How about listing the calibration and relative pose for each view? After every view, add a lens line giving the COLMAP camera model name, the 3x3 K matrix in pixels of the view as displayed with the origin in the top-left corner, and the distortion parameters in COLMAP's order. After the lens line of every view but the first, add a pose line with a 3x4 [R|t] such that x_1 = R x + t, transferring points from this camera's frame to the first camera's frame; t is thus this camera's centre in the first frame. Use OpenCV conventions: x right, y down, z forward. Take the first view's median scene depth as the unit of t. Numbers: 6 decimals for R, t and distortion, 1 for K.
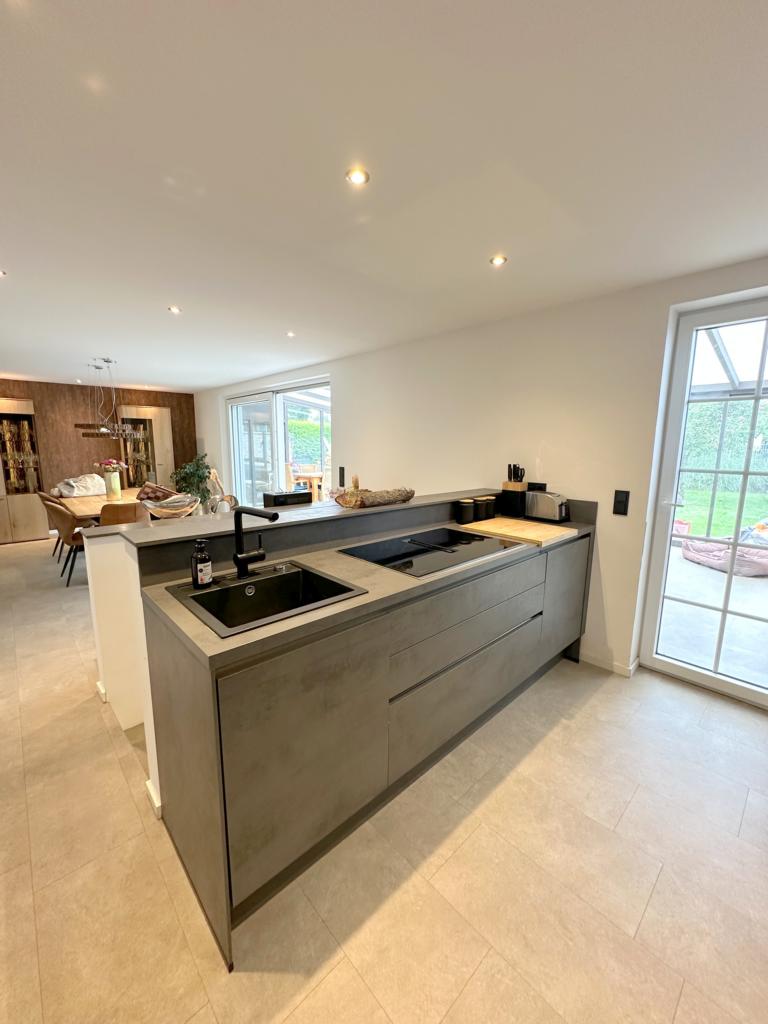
lens RADIAL K [[409.4, 0, 381.8], [0, 409.4, 506.5], [0, 0, 1]] dist [-0.000881, -0.000196]
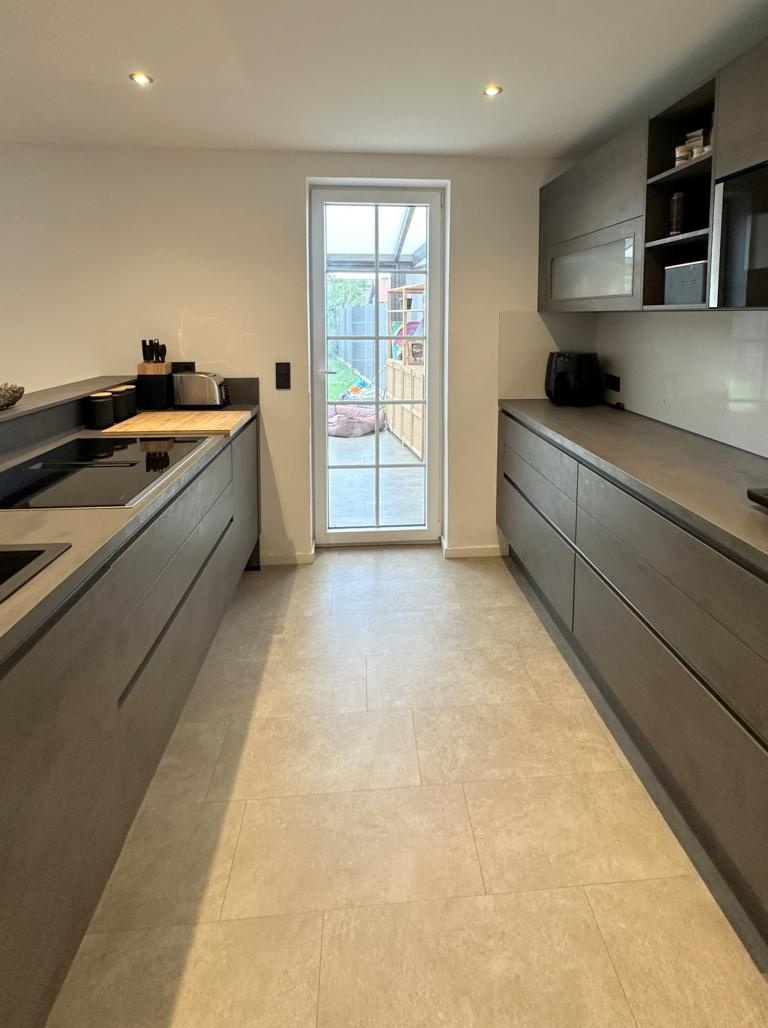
lens RADIAL K [[540.7, 0, 404.6], [0, 540.7, 358.5], [0, 0, 1]] dist [0.000064, 0.000188]
pose [[0.616027, -0.069110, 0.784687, -0.240406], [0.124874, 0.992115, -0.010654, -0.000767], [-0.777764, 0.104550, 0.619800, 0.044453]]
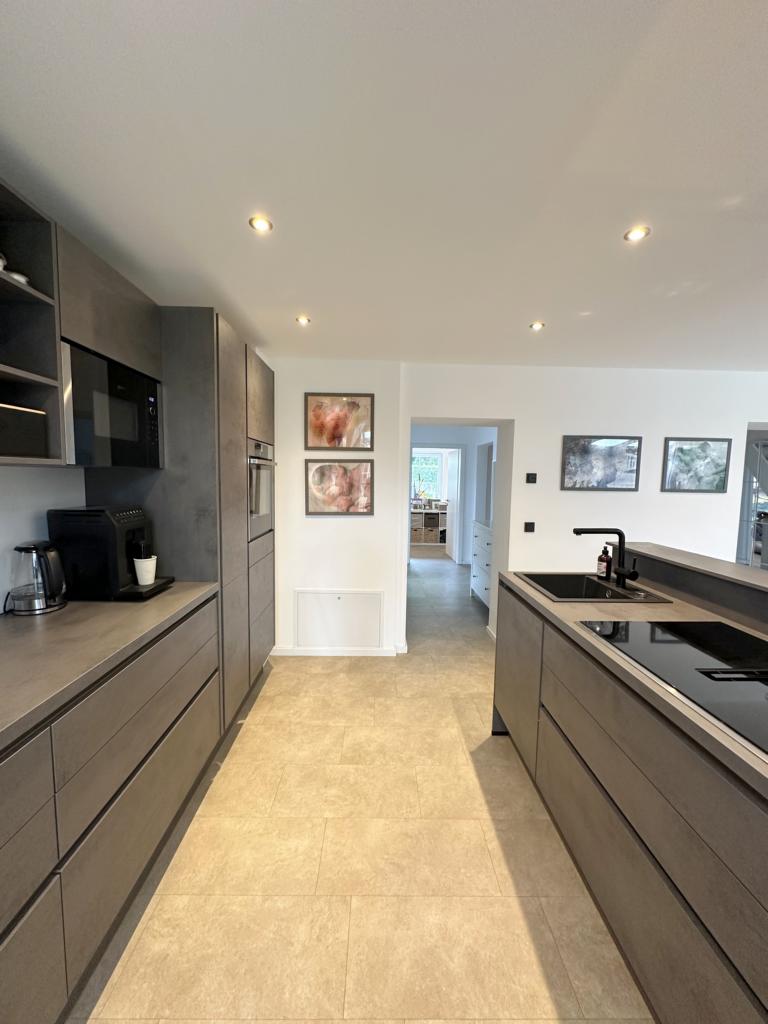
lens RADIAL K [[409.4, 0, 385.8], [0, 409.4, 514.0], [0, 0, 1]] dist [-0.000881, -0.000196]
pose [[-0.665249, 0.046492, -0.745173, 0.808396], [-0.137924, 0.973229, 0.183852, -0.132045], [0.733772, 0.225084, -0.641027, 0.930566]]
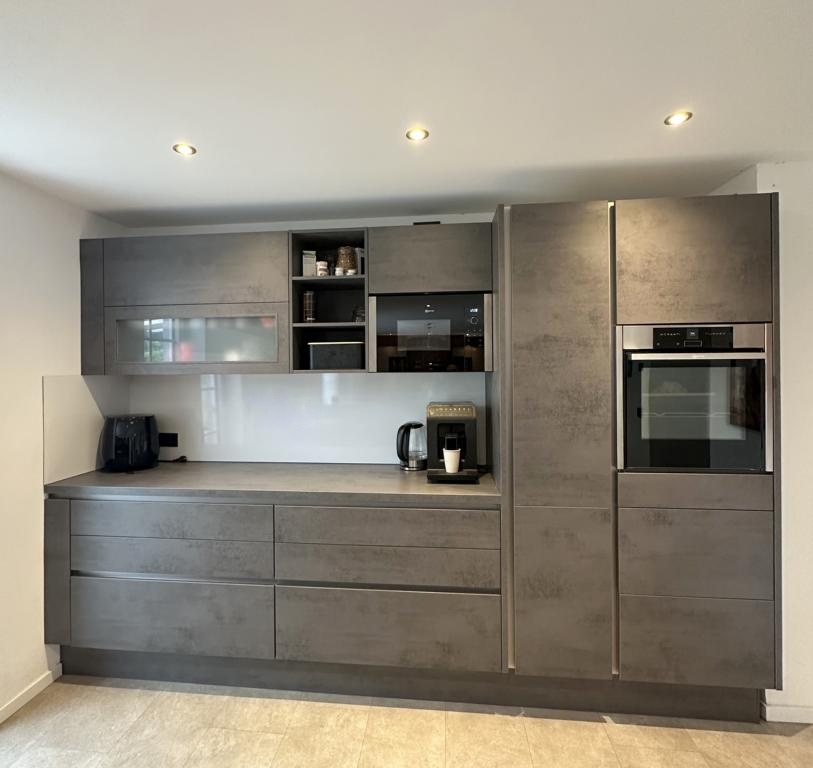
lens RADIAL K [[457.4, 0, 389.3], [0, 457.4, 363.5], [0, 0, 1]] dist [-0.002154, -0.001156]
pose [[-0.644507, 0.001274, 0.764597, -0.182409], [0.123889, 0.986958, 0.102787, -0.151683], [-0.754495, 0.160972, -0.636259, 0.825240]]
